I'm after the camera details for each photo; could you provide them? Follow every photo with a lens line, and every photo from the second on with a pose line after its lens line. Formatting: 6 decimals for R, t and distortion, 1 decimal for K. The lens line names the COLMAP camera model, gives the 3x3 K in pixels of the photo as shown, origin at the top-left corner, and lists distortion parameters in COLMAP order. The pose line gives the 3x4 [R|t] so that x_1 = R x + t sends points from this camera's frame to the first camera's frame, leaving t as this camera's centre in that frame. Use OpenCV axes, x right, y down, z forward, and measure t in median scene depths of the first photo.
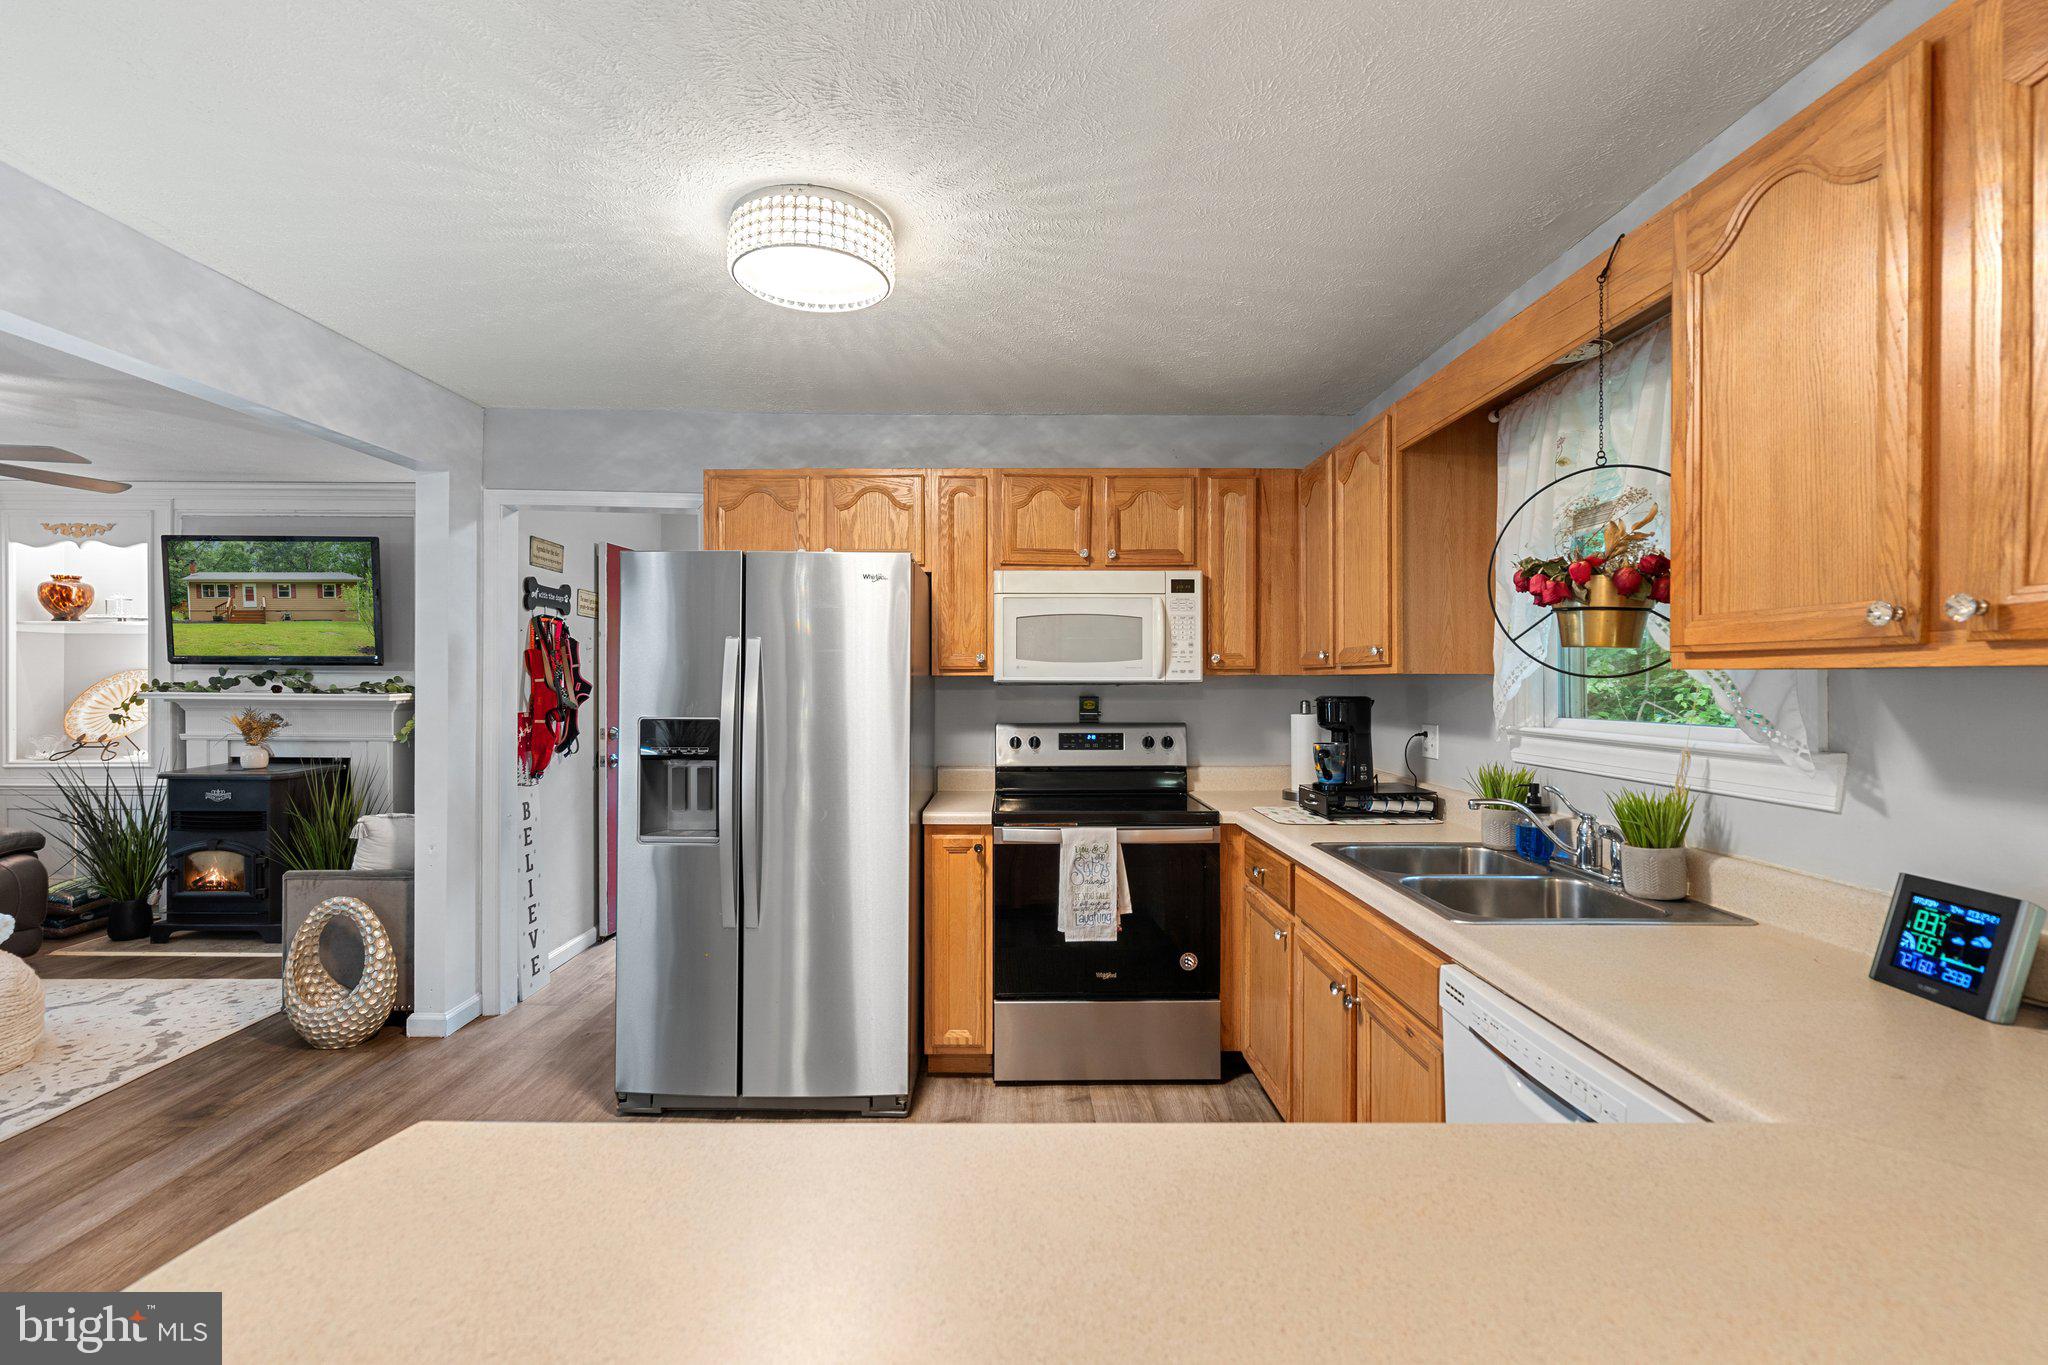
lens RADIAL K [[938.8, 0, 1012.5], [0, 938.8, 673.6], [0, 0, 1]] dist [-0.000226, 0.000361]
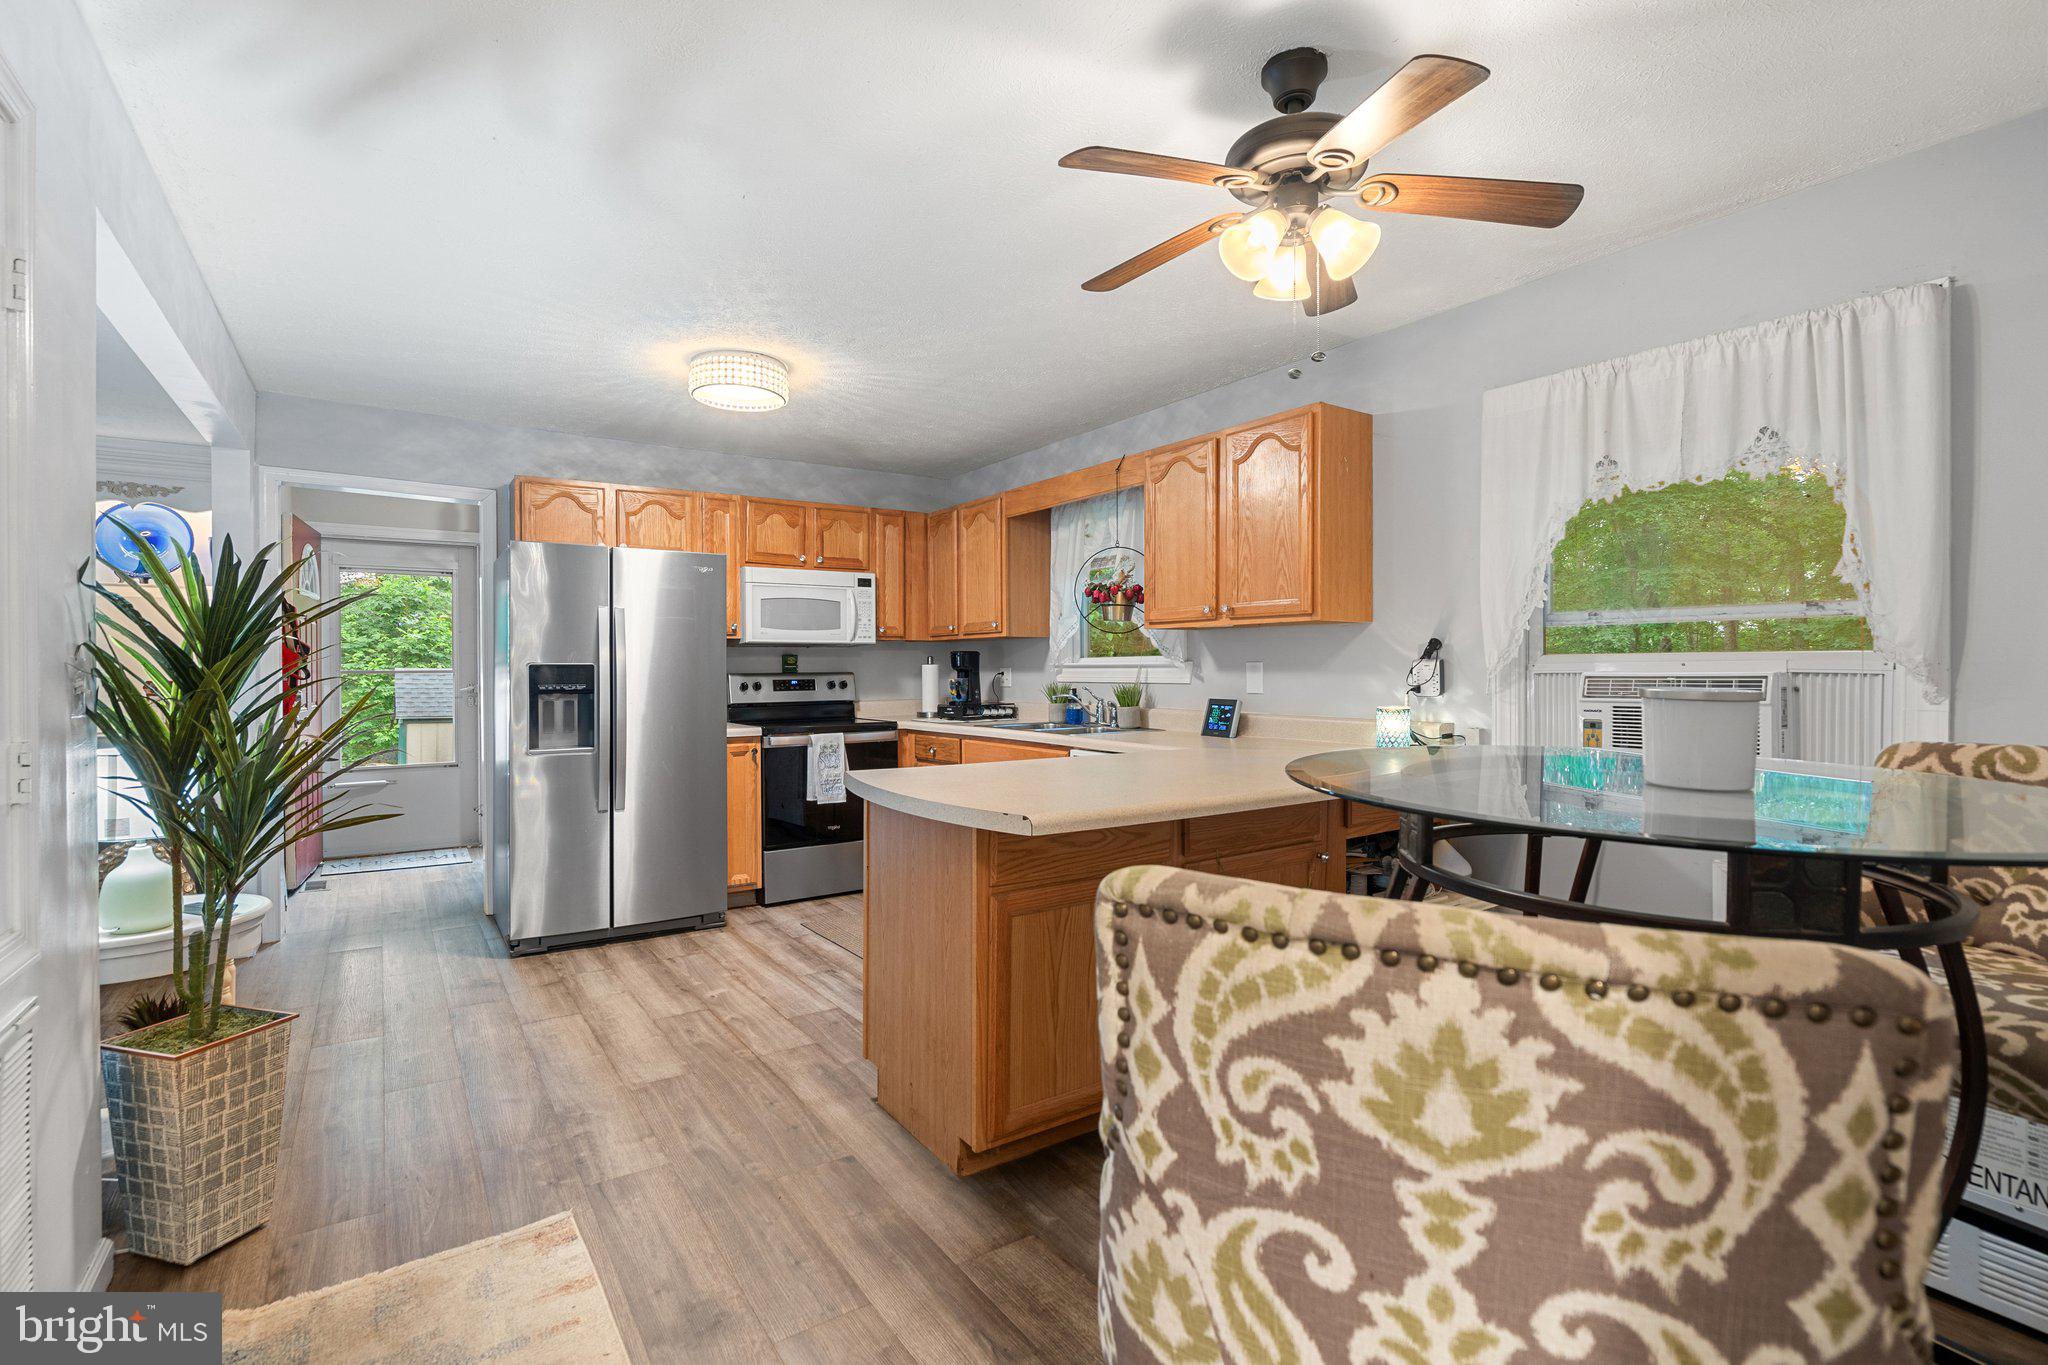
lens RADIAL K [[945.6, 0, 1016.2], [0, 945.6, 666.3], [0, 0, 1]] dist [0.001080, 0.000277]
pose [[0.833259, -0.004964, 0.552861, -0.473941], [0.002036, 0.999980, 0.005911, 0.037020], [-0.552880, -0.003800, 0.833252, -0.450724]]
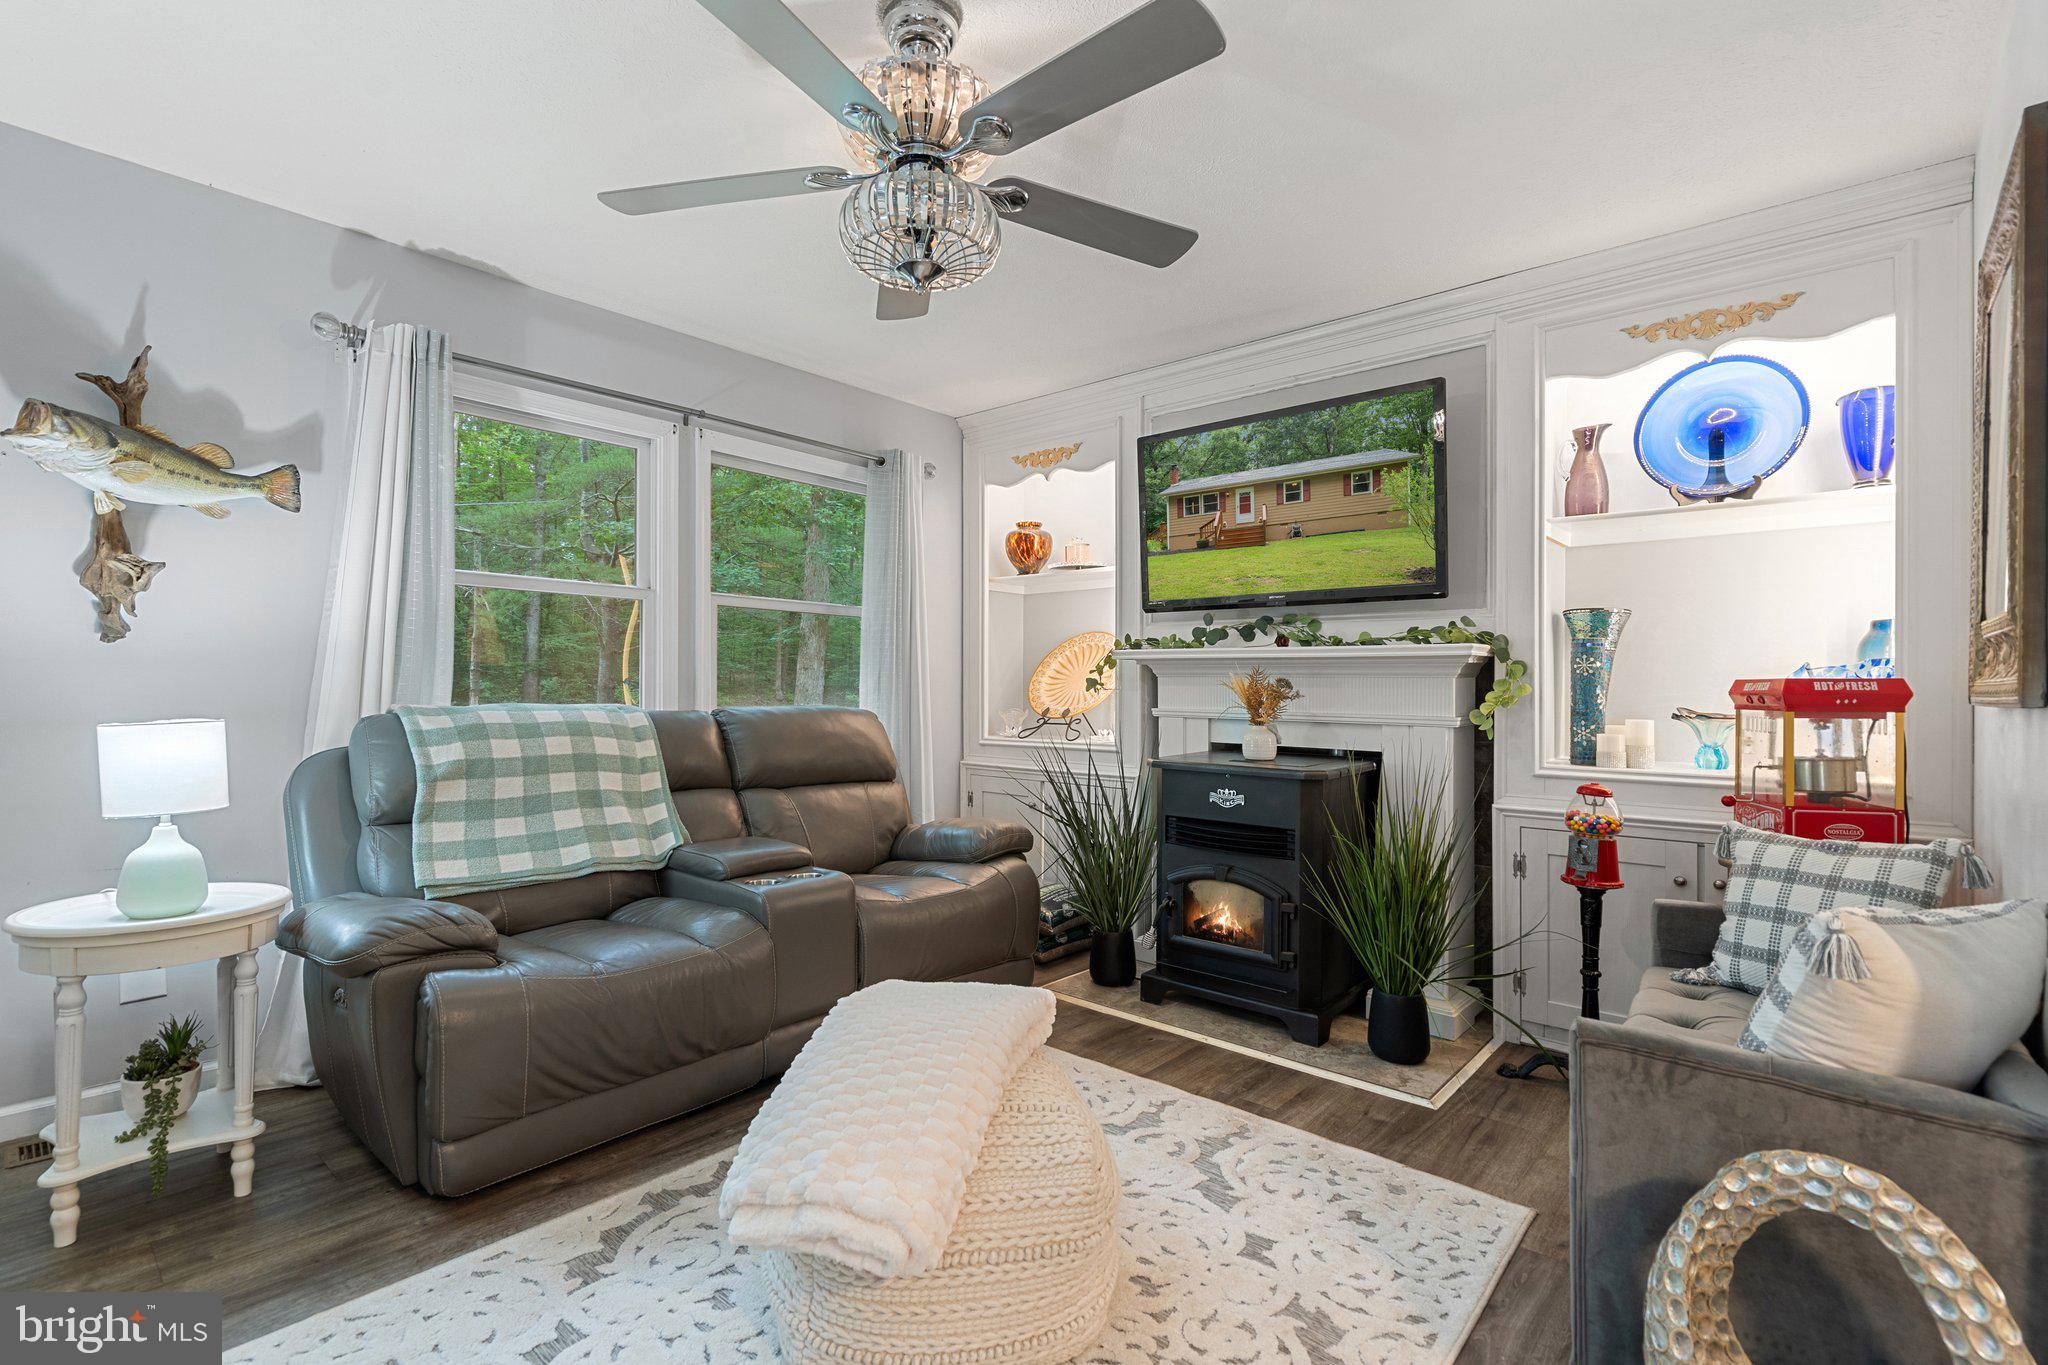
lens RADIAL K [[931.4, 0, 1008.7], [0, 931.4, 693.3], [0, 0, 1]] dist [-0.001065, -0.000055]
pose [[0.741315, 0.006232, -0.671128, -0.714175], [-0.005277, 0.999980, 0.003457, 0.075489], [0.671137, 0.000979, 0.741333, 0.567208]]
